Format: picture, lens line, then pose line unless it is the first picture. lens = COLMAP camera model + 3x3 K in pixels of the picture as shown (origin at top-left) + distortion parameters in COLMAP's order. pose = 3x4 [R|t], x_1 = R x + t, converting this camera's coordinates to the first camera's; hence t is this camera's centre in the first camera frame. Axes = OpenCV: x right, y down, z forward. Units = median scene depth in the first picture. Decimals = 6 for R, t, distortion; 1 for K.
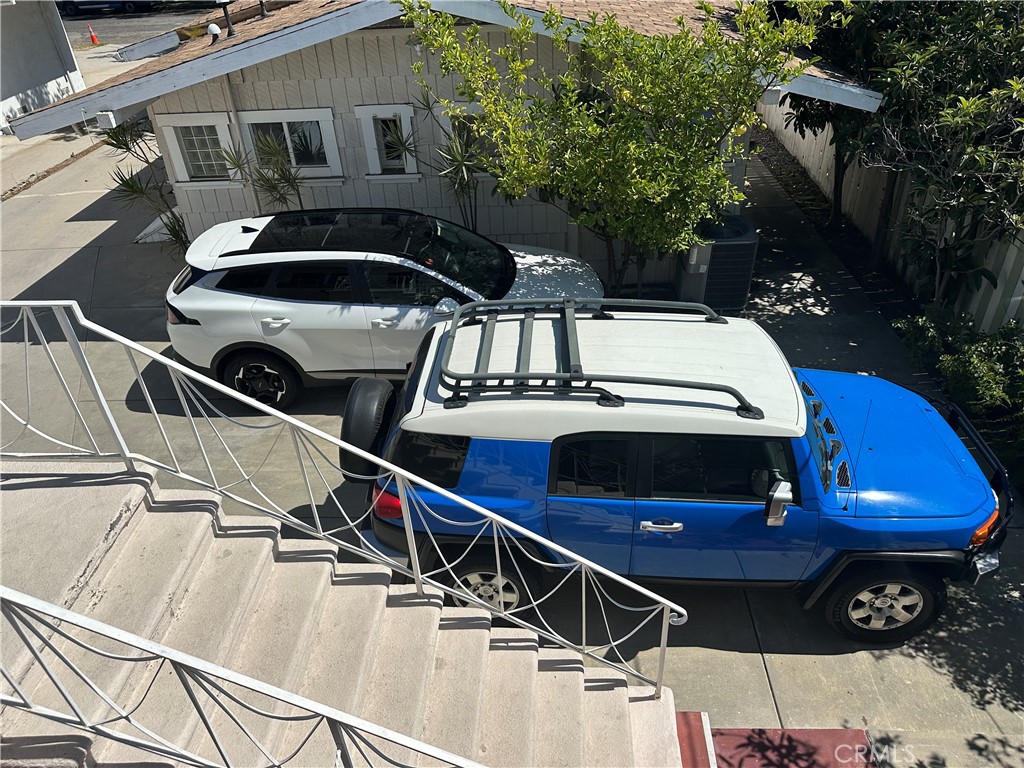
lens RADIAL K [[719.4, 0, 510.1], [0, 719.4, 386.0], [0, 0, 1]] dist [0.060255, -0.074369]
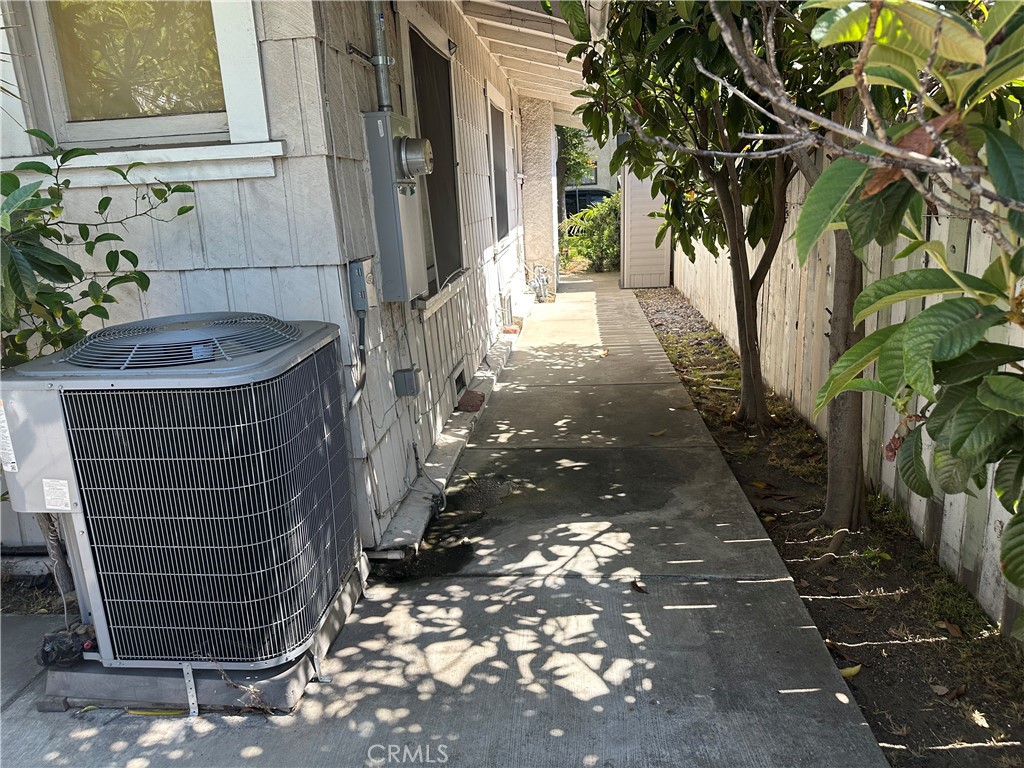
lens RADIAL K [[719.4, 0, 510.7], [0, 719.4, 377.2], [0, 0, 1]] dist [0.060255, -0.074369]
pose [[0.997933, 0.013033, -0.062932, 0.377397], [-0.034614, 0.934055, -0.355449, -0.100365], [0.054150, 0.356892, 0.932575, 0.674708]]
